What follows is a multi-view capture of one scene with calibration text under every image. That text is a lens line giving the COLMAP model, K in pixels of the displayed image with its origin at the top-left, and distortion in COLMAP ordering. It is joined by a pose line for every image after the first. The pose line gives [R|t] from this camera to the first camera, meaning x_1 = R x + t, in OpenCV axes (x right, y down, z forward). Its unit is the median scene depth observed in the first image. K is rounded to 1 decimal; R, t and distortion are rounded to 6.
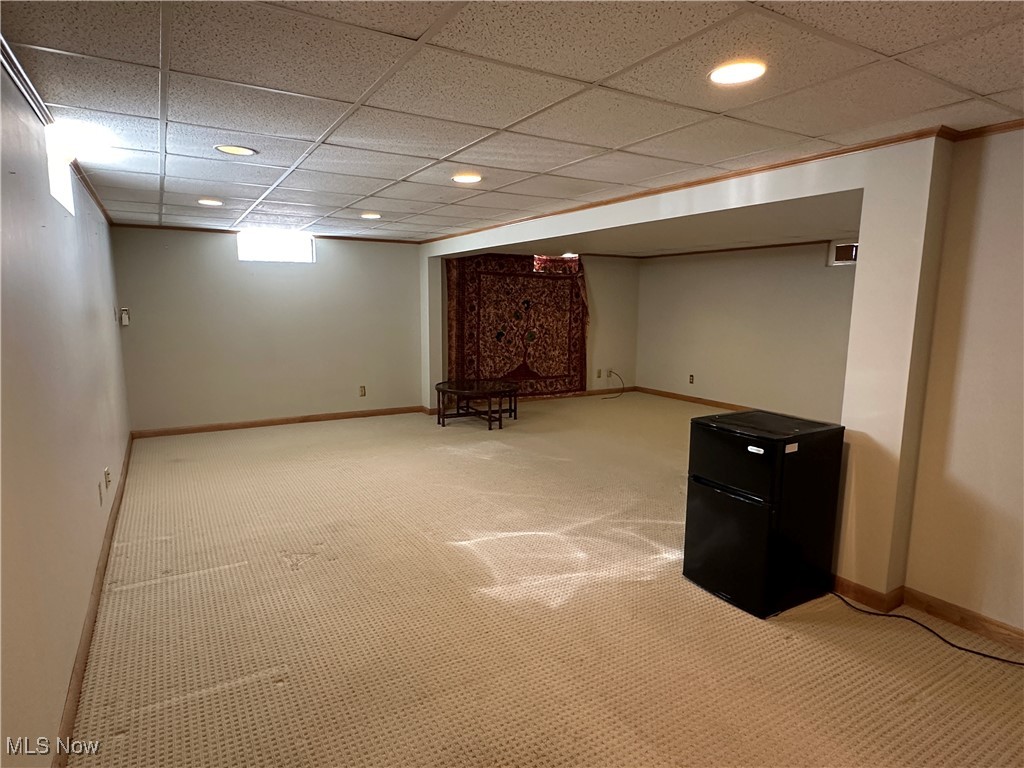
lens RADIAL K [[579.6, 0, 510.7], [0, 579.6, 385.2], [0, 0, 1]] dist [-0.000791, -0.000075]
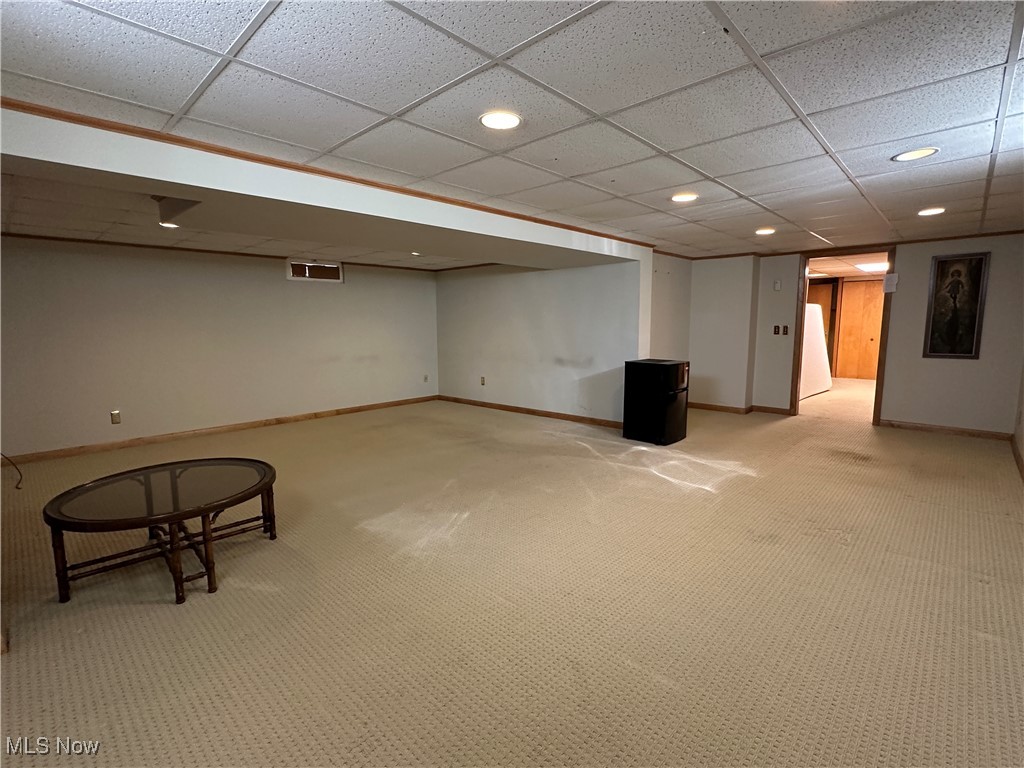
lens RADIAL K [[481.3, 0, 511.0], [0, 481.3, 382.6], [0, 0, 1]] dist [-0.002281, 0.000792]
pose [[-0.280283, -0.126294, 0.951573, -0.925637], [0.140379, 0.975257, 0.170786, -0.200669], [-0.949597, 0.181449, -0.255619, 1.595035]]
